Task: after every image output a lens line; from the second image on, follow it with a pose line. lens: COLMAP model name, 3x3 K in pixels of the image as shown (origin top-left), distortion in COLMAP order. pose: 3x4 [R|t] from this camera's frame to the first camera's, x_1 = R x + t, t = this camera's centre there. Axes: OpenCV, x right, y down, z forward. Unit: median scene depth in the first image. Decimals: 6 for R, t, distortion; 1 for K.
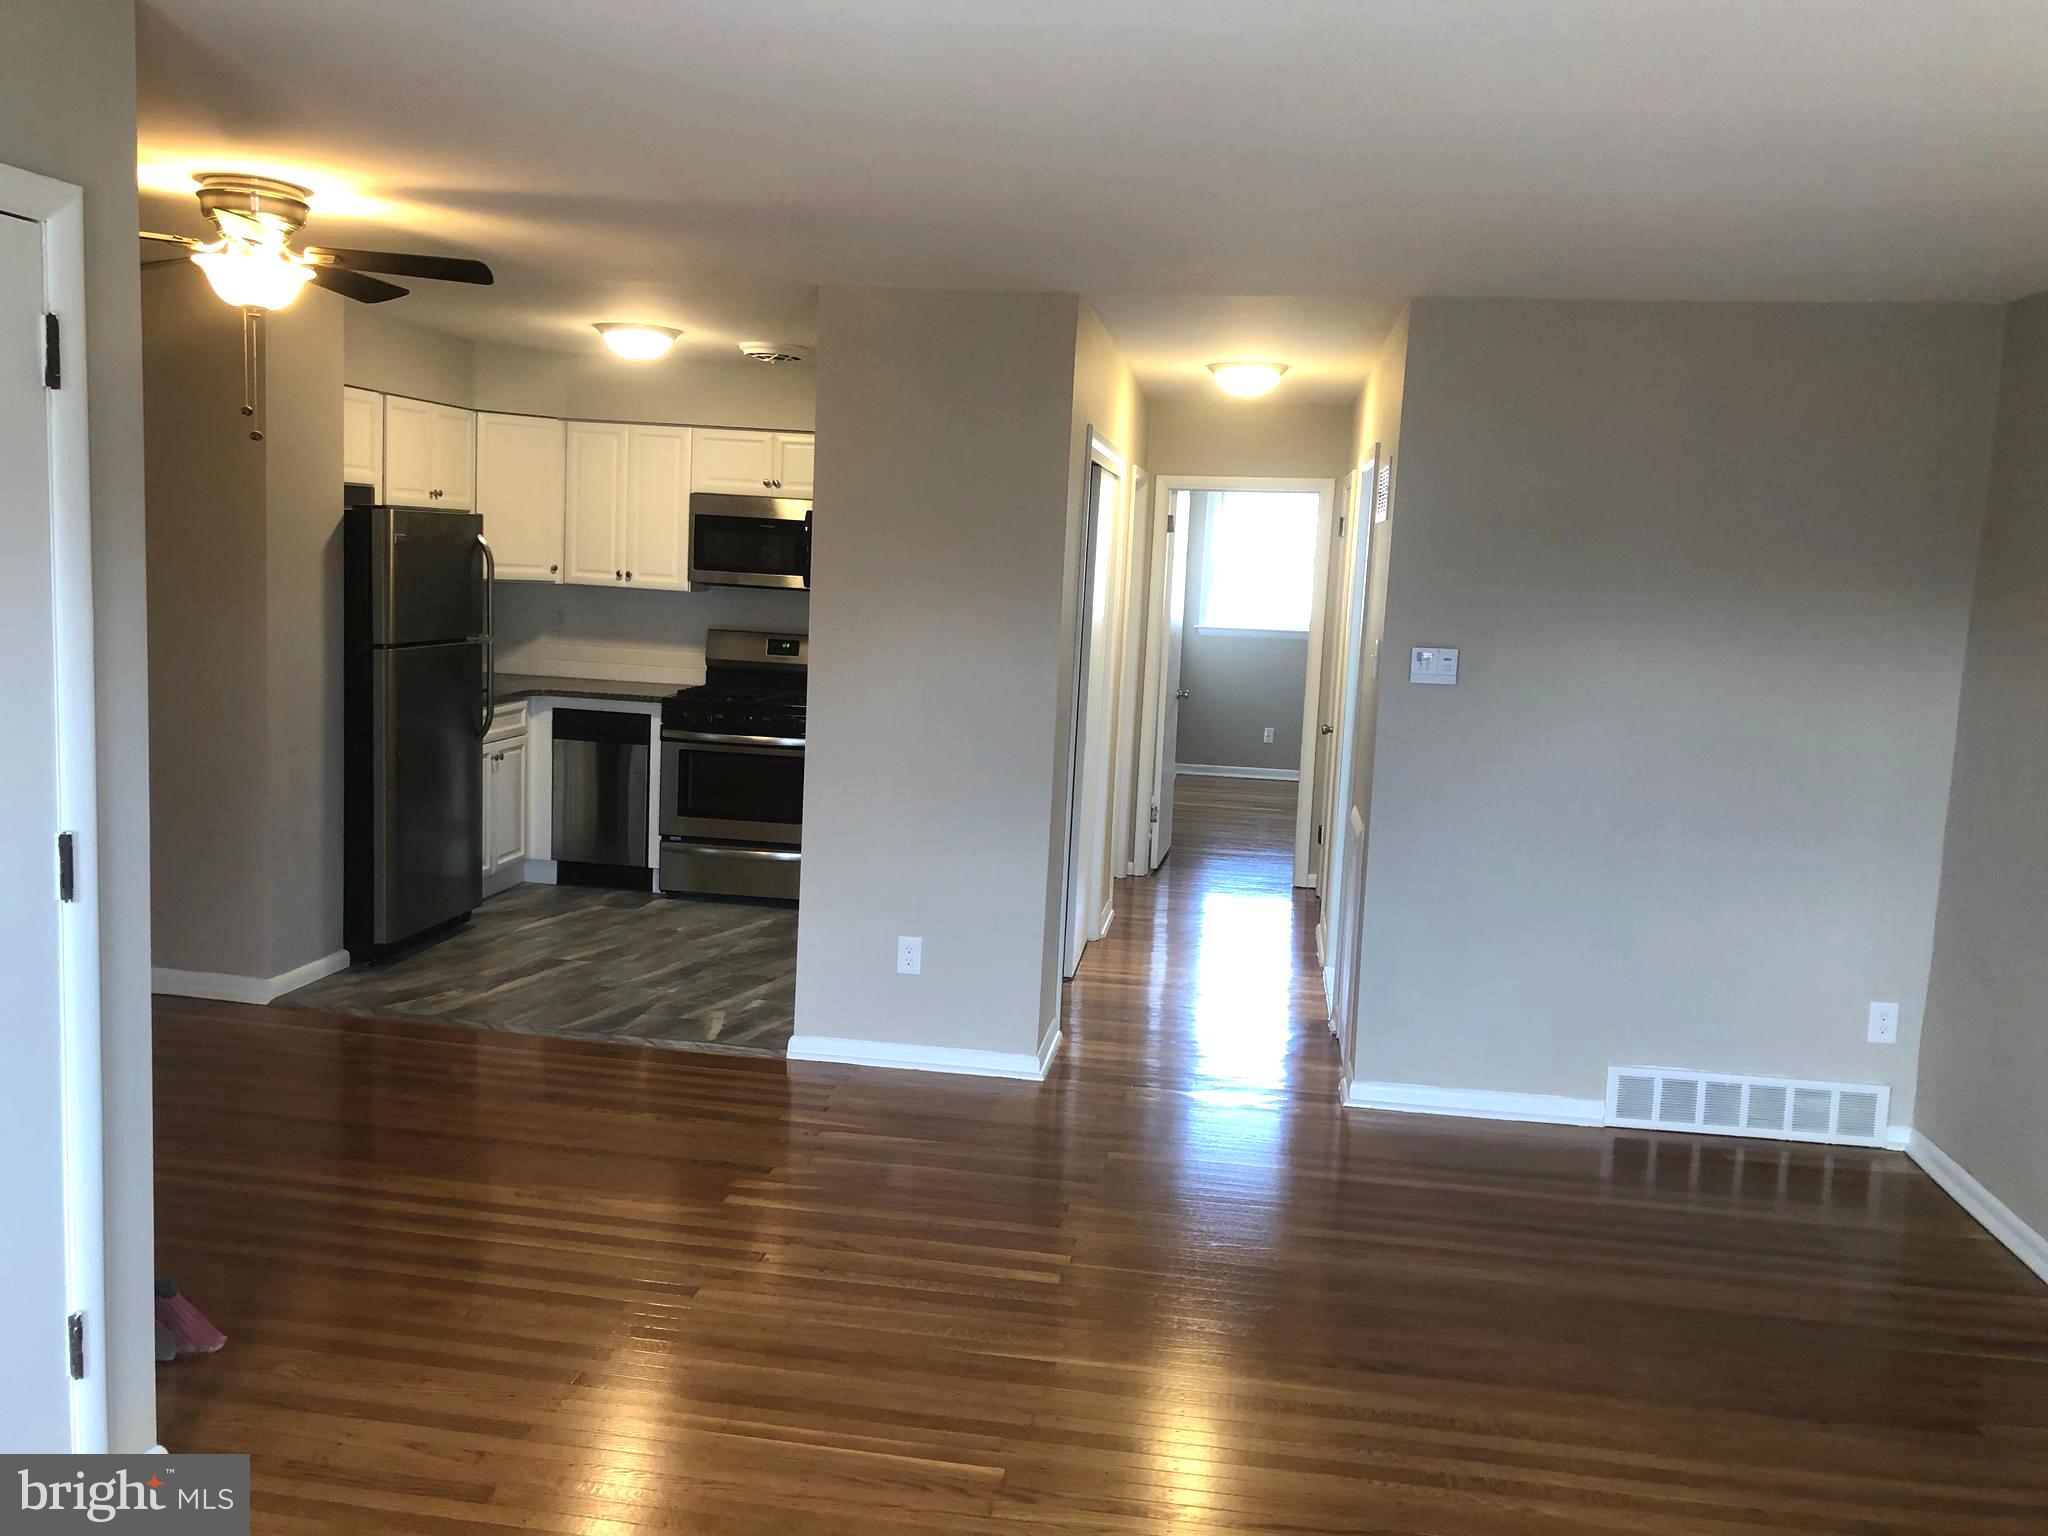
lens RADIAL K [[1696.7, 0, 1024.0], [0, 1696.7, 768.0], [0, 0, 1]] dist [0.155893, -0.477803]
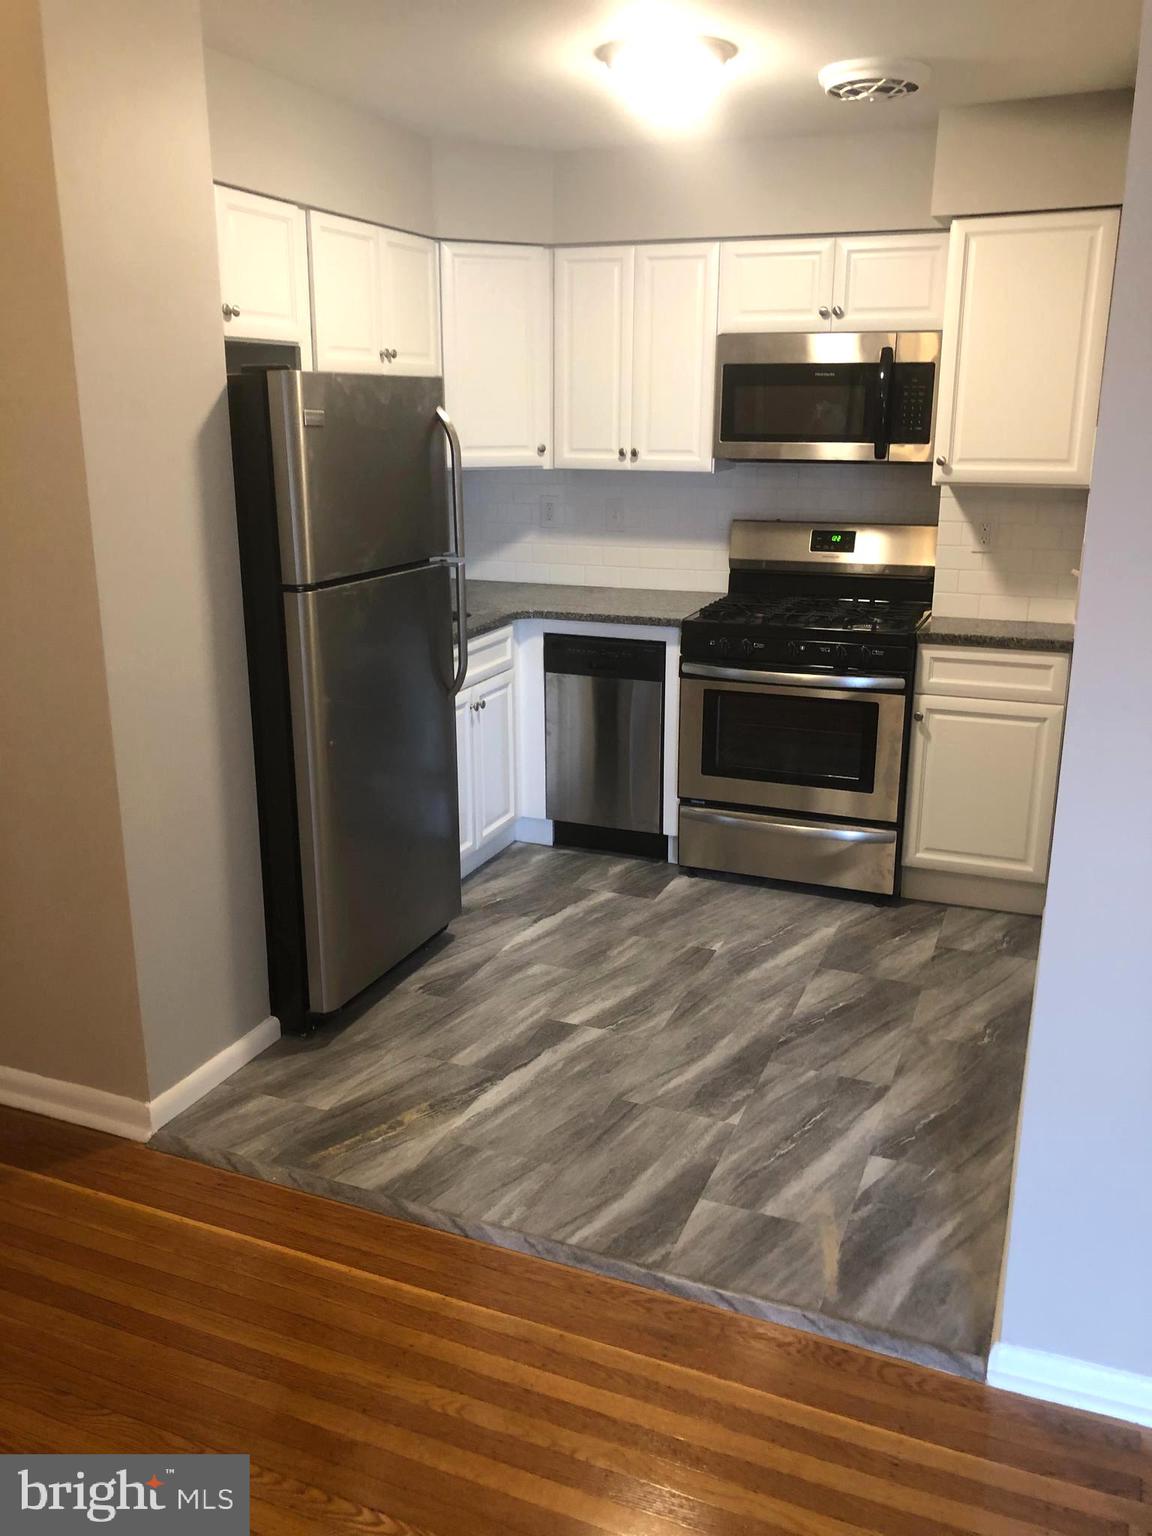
lens RADIAL K [[1272.6, 0, 576.0], [0, 1272.6, 768.0], [0, 0, 1]] dist [0.155893, -0.477803]
pose [[0.971212, 0.015670, -0.237699, -0.122550], [0.018133, 0.990076, 0.139357, -0.056149], [0.237524, -0.139655, 0.961290, 0.439138]]
